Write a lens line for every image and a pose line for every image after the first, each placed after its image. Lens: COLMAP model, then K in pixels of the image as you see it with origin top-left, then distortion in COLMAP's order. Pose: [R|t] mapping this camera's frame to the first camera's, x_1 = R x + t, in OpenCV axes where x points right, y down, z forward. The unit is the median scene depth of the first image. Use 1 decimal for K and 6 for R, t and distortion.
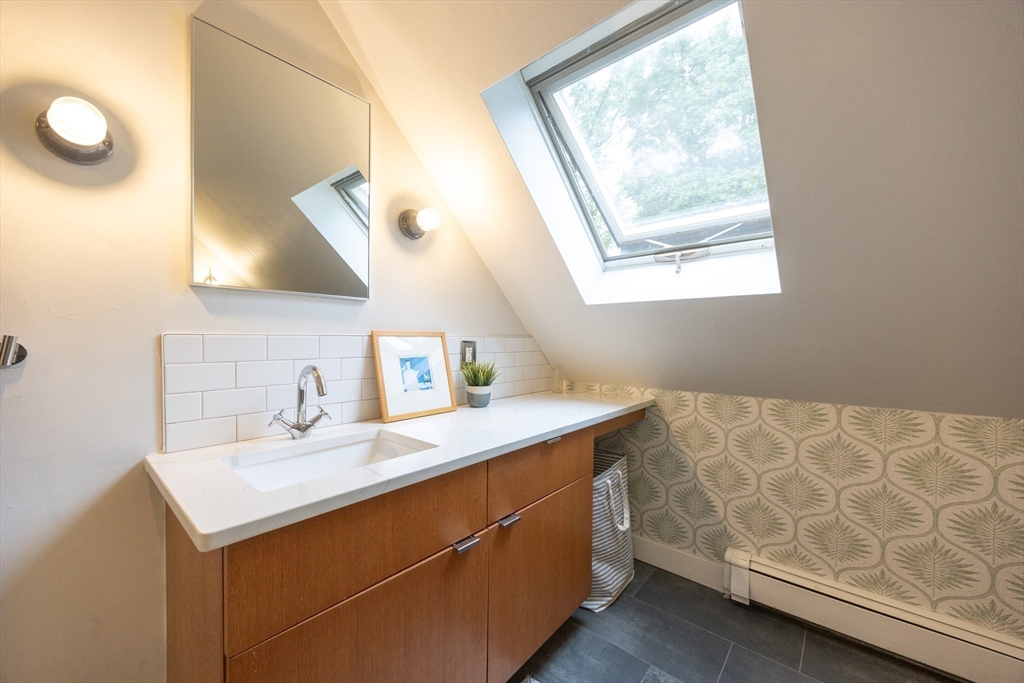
lens RADIAL K [[386.2, 0, 512.1], [0, 386.2, 344.9], [0, 0, 1]] dist [0.000706, 0.000143]
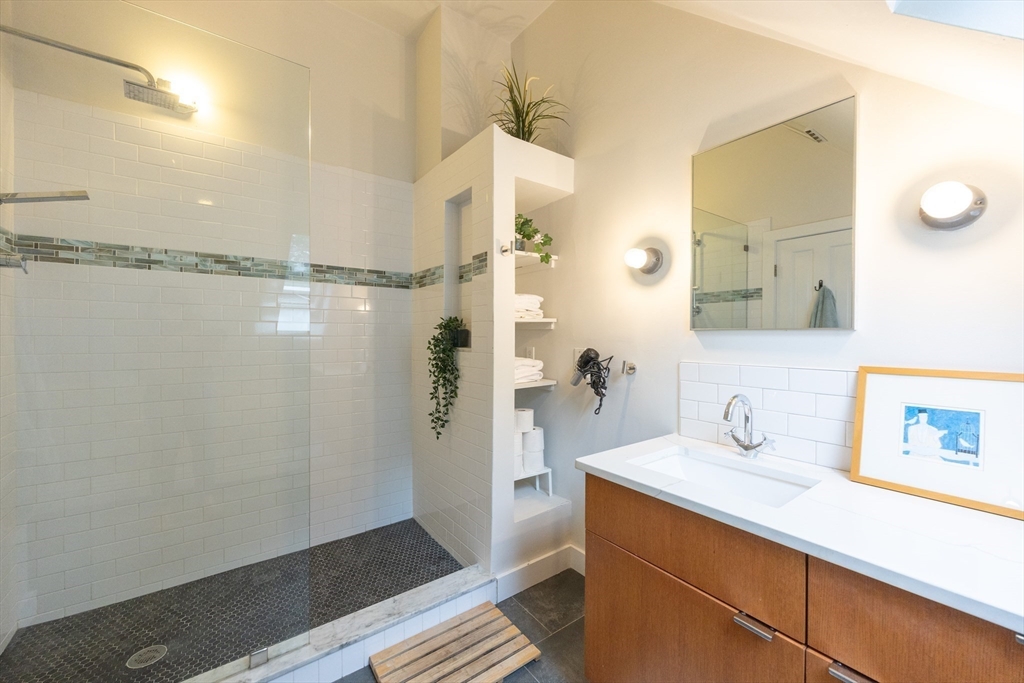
lens RADIAL K [[386.2, 0, 512.1], [0, 386.2, 344.9], [0, 0, 1]] dist [0.000706, 0.000143]
pose [[-0.205800, 0.011516, -0.978526, 0.693825], [-0.024731, 0.999550, 0.016965, -0.090134], [0.978281, 0.027691, -0.205423, 0.534678]]
